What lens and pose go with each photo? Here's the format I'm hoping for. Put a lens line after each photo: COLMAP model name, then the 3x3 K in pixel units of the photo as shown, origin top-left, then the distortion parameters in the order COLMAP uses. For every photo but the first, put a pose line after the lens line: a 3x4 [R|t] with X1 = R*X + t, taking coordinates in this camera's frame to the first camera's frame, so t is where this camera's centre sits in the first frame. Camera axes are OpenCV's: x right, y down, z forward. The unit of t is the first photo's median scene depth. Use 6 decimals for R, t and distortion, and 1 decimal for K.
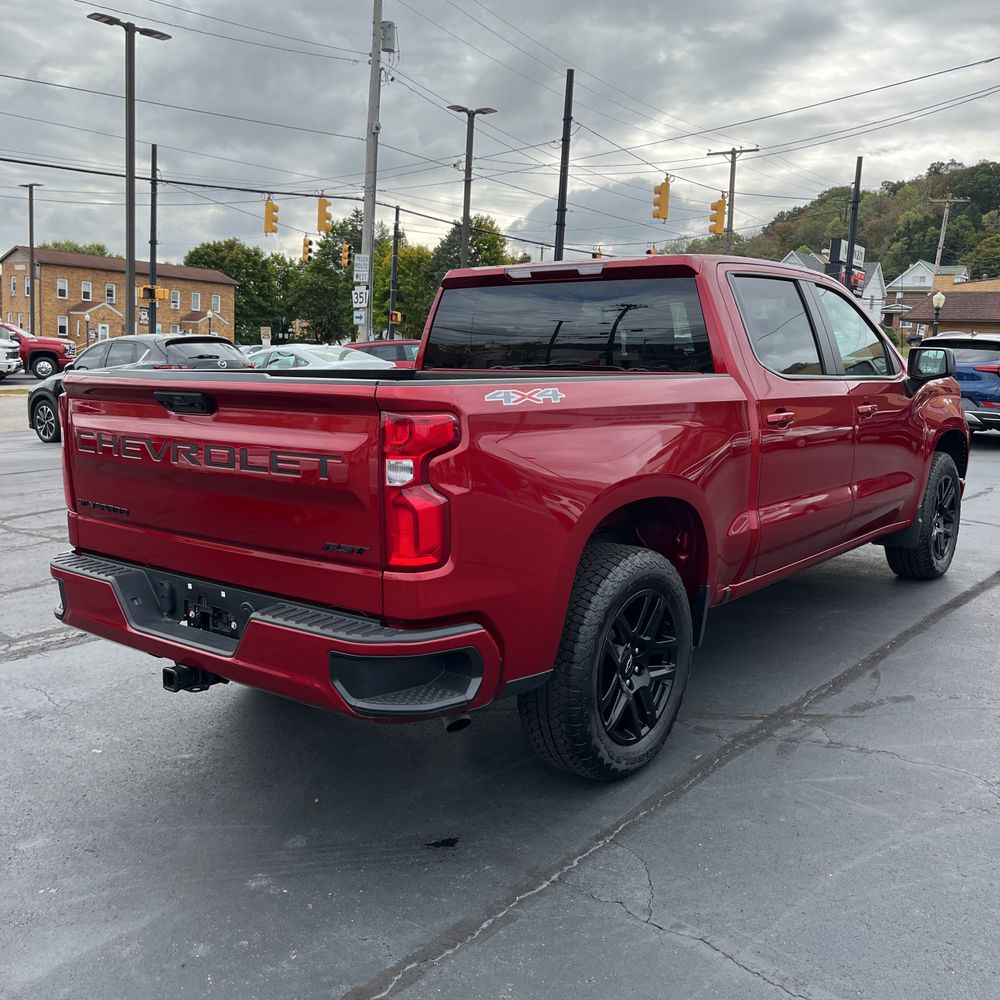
lens RADIAL K [[1020.4, 0, 499.9], [0, 1020.4, 503.0], [0, 0, 1]] dist [0.043124, -0.042083]
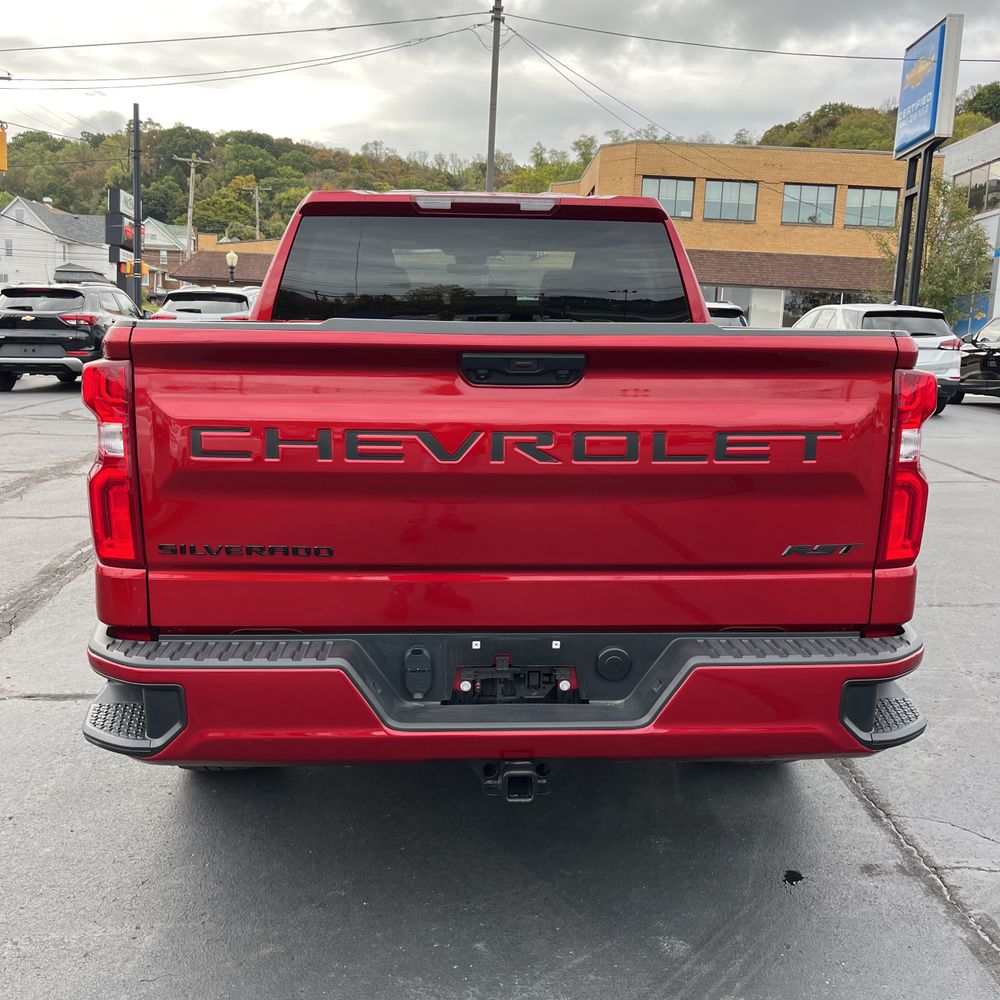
lens RADIAL K [[1022.1, 0, 477.9], [0, 1022.1, 512.7], [0, 0, 1]] dist [0.048250, -0.055405]
pose [[0.748339, -0.118964, 0.652561, -0.075281], [0.086849, 0.992890, 0.081411, -0.006118], [-0.657606, -0.004248, 0.753350, 0.051447]]
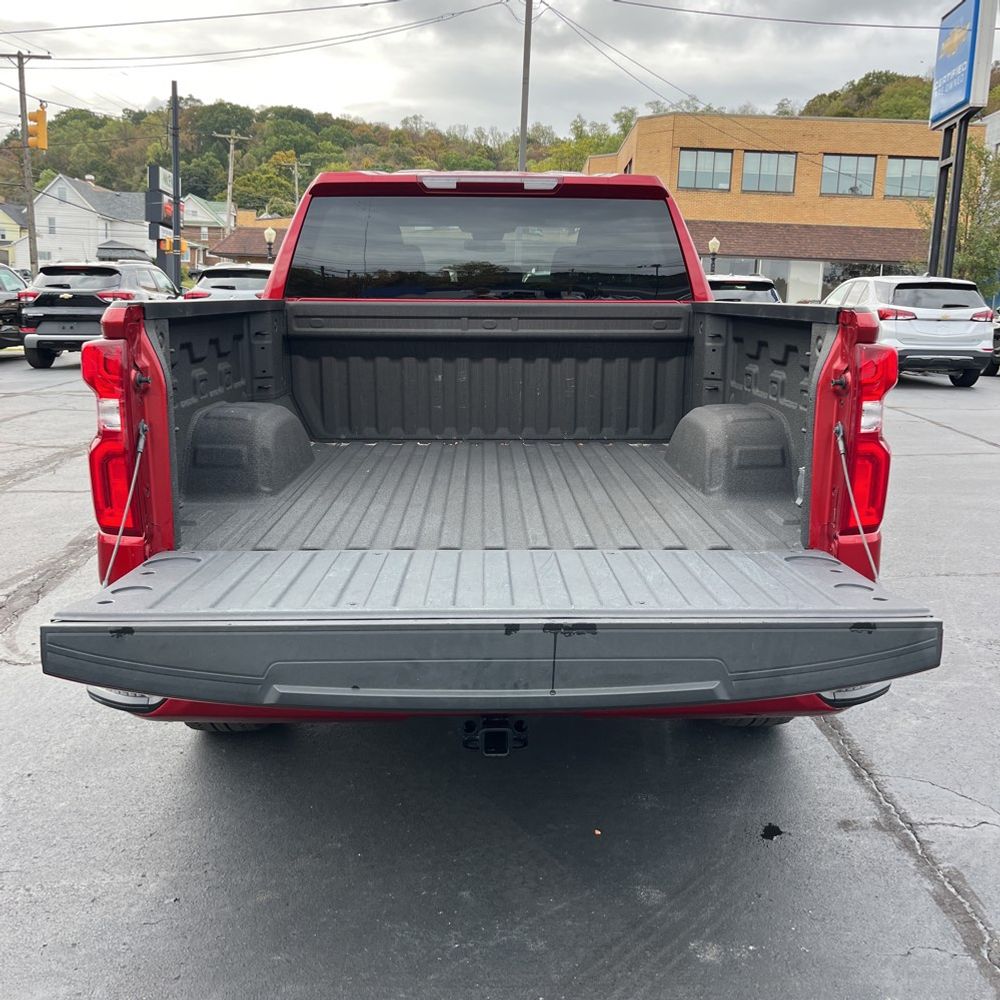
lens RADIAL K [[1020.4, 0, 499.9], [0, 1020.4, 503.0], [0, 0, 1]] dist [0.043124, -0.042083]
pose [[0.760843, -0.131194, 0.635536, -0.074136], [0.091402, 0.991253, 0.095202, -0.005679], [-0.642467, -0.014344, 0.766179, 0.046124]]
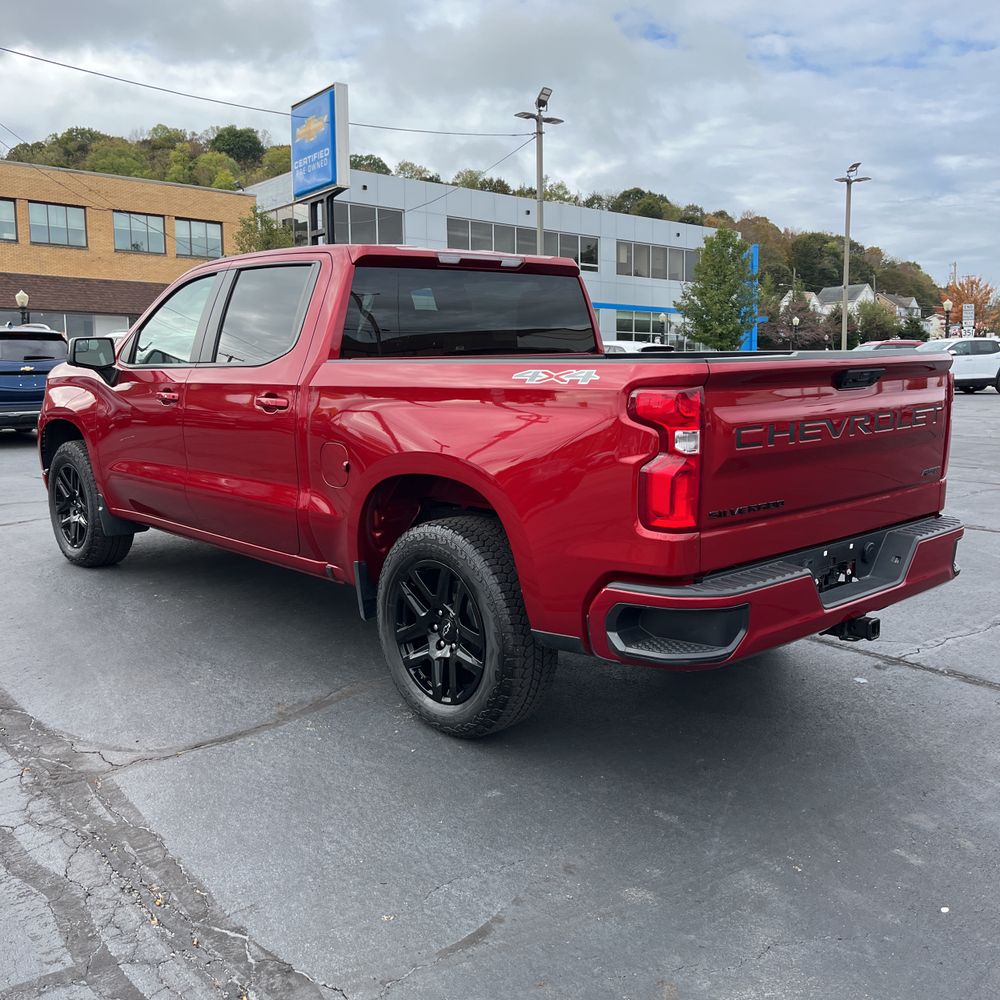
lens RADIAL K [[1044.1, 0, 495.7], [0, 1044.1, 510.7], [0, 0, 1]] dist [0.025127, -0.029234]
pose [[0.143930, -0.162649, 0.976130, -0.145953], [0.155272, 0.977894, 0.140048, -0.017454], [-0.977330, 0.131409, 0.166004, 0.118977]]
